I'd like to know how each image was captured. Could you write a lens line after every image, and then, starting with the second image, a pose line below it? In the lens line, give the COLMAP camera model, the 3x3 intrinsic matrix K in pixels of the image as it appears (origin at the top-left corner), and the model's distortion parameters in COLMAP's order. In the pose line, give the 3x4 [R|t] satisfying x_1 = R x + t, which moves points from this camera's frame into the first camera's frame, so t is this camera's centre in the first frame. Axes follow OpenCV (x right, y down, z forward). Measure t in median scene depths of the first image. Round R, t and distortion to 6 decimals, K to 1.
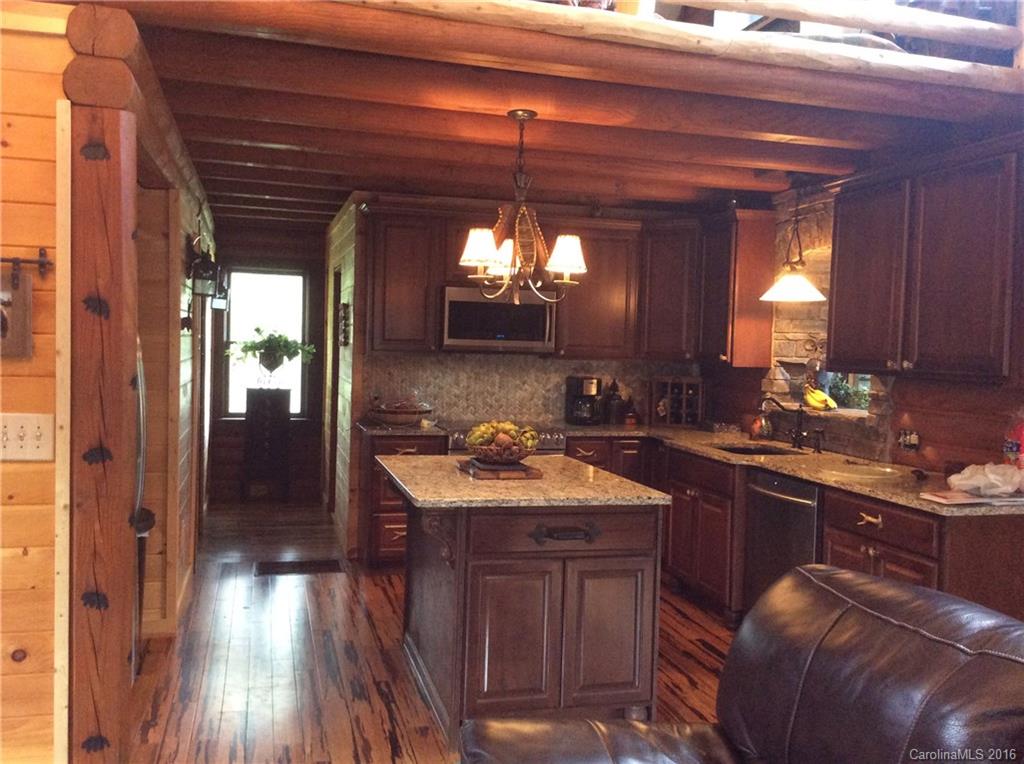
lens RADIAL K [[927.9, 0, 509.7], [0, 927.9, 380.7], [0, 0, 1]] dist [0.085032, -0.125952]
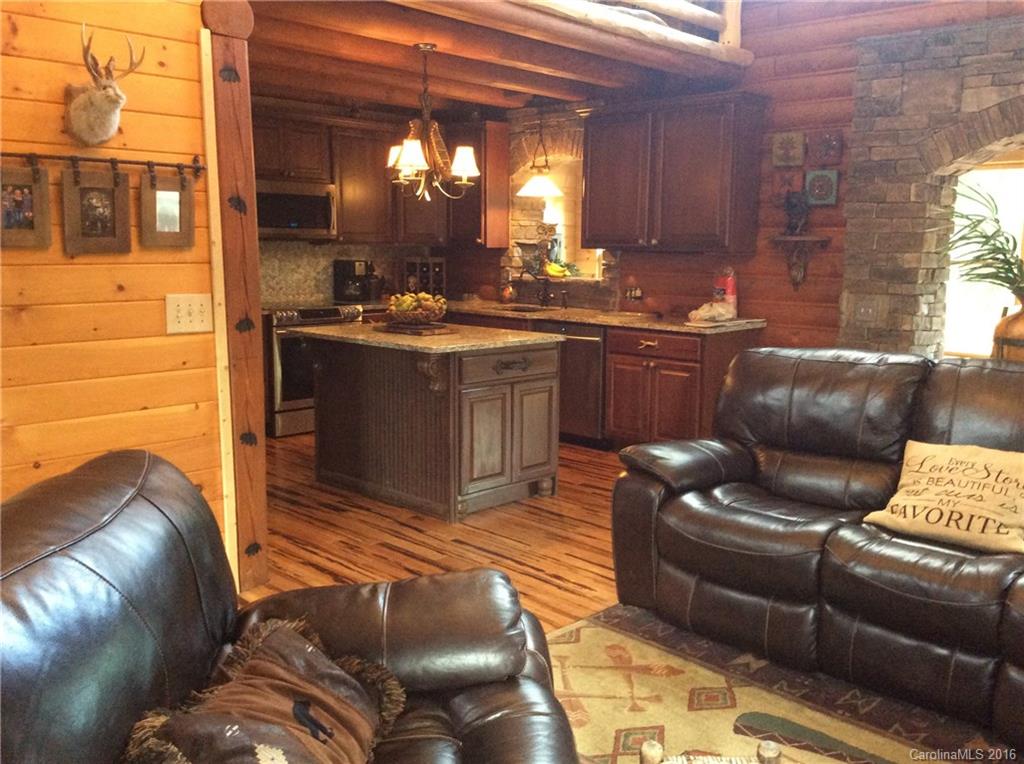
lens RADIAL K [[927.9, 0, 511.9], [0, 927.9, 388.1], [0, 0, 1]] dist [0.085032, -0.125952]
pose [[0.861773, -0.099807, 0.497379, -0.561127], [0.035093, 0.989835, 0.137822, 0.001944], [-0.506078, -0.101317, 0.856516, -0.192747]]
